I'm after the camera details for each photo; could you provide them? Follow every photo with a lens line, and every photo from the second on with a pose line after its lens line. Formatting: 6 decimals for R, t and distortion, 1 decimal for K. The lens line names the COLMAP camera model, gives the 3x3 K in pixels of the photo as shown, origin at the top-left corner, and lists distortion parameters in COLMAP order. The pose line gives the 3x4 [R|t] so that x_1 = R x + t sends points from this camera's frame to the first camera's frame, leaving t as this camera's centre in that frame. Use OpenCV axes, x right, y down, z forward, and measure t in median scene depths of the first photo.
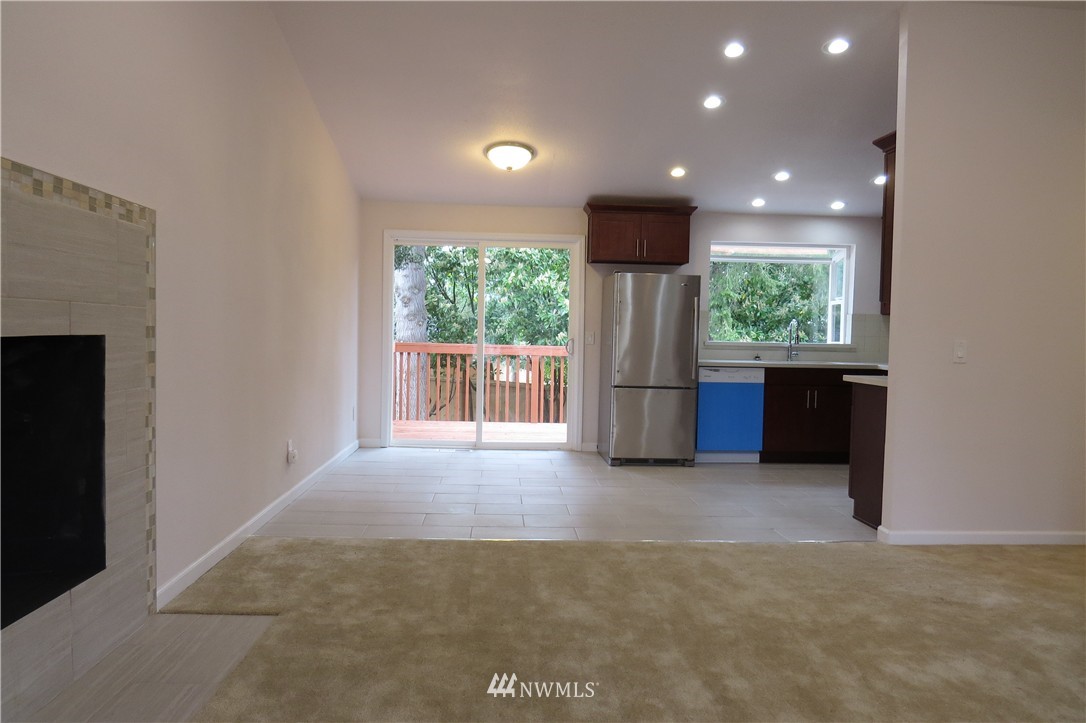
lens RADIAL K [[791.1, 0, 543.0], [0, 791.1, 361.5], [0, 0, 1]] dist [-0.013746, 0.005160]
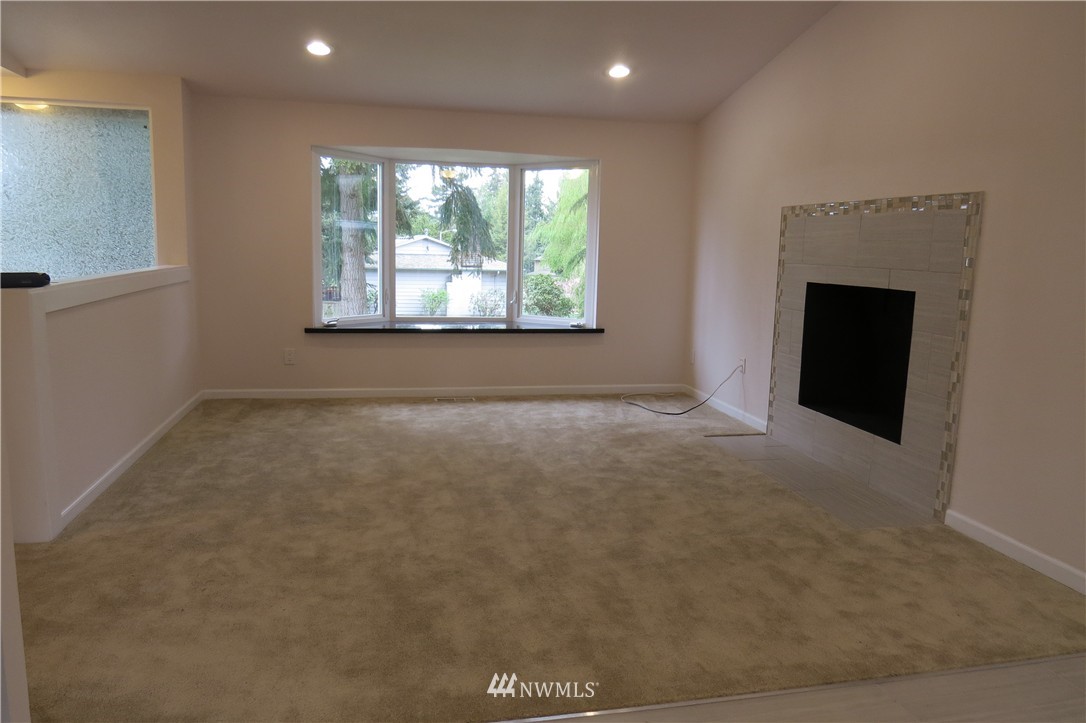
lens RADIAL K [[775.1, 0, 543.0], [0, 775.1, 361.5], [0, 0, 1]] dist [-0.019263, -0.000693]
pose [[-0.986041, -0.021816, -0.165065, 0.339961], [-0.053237, 0.980647, 0.188407, -0.126076], [0.157760, 0.194565, -0.968120, 2.073522]]
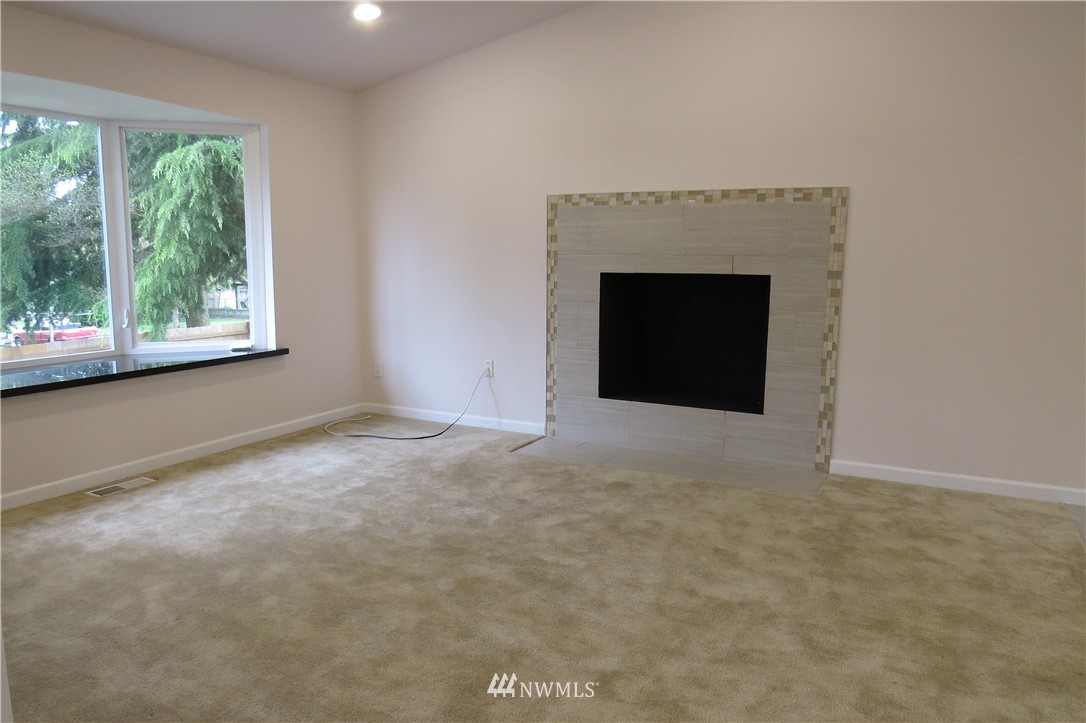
lens RADIAL K [[791.1, 0, 543.0], [0, 791.1, 361.5], [0, 0, 1]] dist [-0.013746, 0.005160]
pose [[-0.508026, 0.099471, -0.855579, 1.005287], [-0.053328, 0.987772, 0.146504, -0.064184], [0.859689, 0.120054, -0.496509, 1.275776]]
